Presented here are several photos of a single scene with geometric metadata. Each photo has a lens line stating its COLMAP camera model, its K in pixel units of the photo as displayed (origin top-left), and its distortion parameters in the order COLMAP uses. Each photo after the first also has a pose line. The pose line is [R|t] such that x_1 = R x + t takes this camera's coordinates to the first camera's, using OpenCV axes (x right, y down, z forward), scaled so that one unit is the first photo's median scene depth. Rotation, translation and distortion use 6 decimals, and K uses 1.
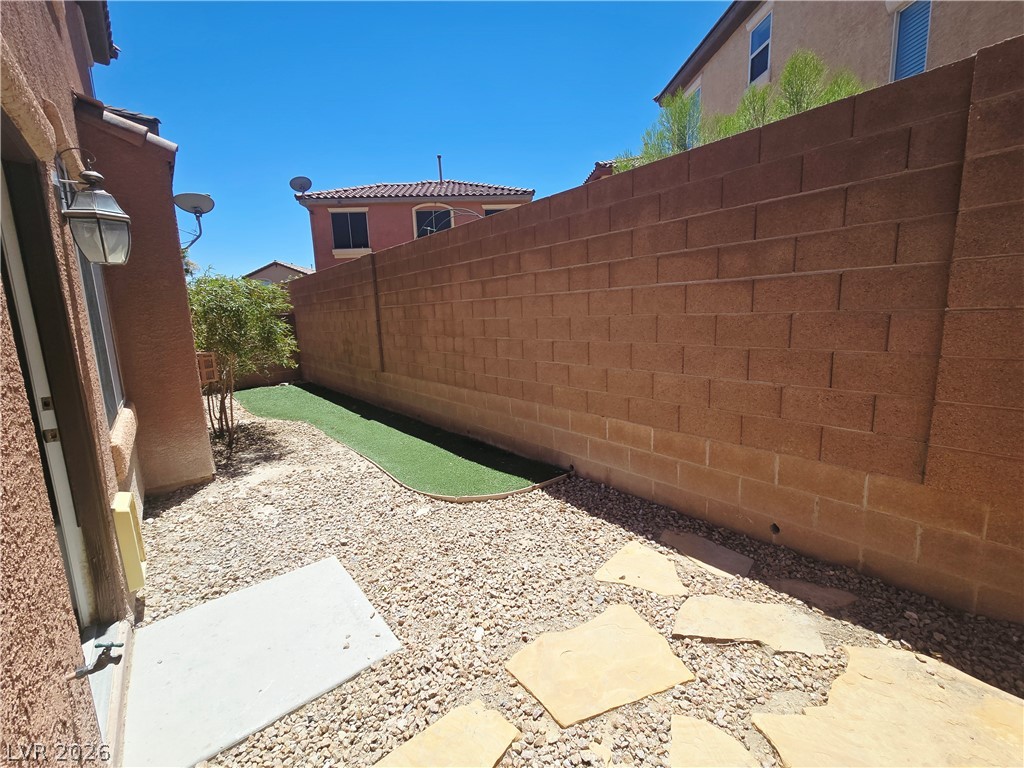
lens RADIAL K [[424.3, 0, 510.1], [0, 424.3, 379.4], [0, 0, 1]] dist [0.002498, 0.000933]
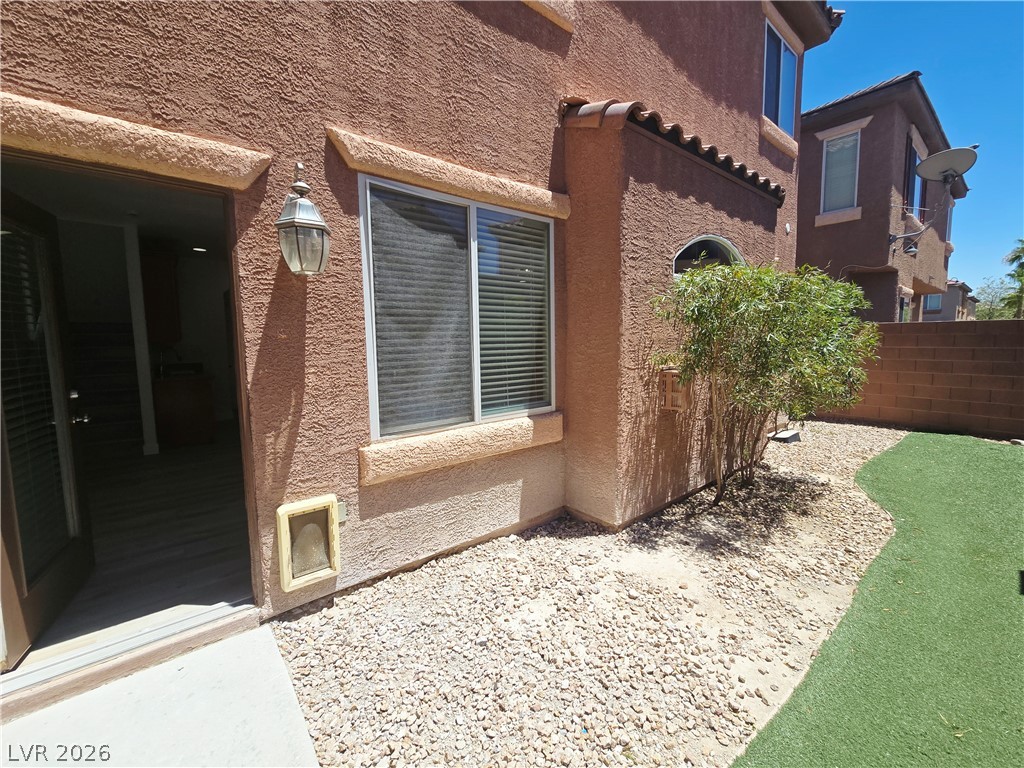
lens RADIAL K [[410.4, 0, 512.0], [0, 410.4, 384.0], [0, 0, 1]] dist [-0.000090, 0.000068]
pose [[-0.010082, 0.141074, -0.989948, 0.014892], [-0.143631, 0.979528, 0.141051, -0.103476], [0.989580, 0.143610, 0.010387, 0.708644]]
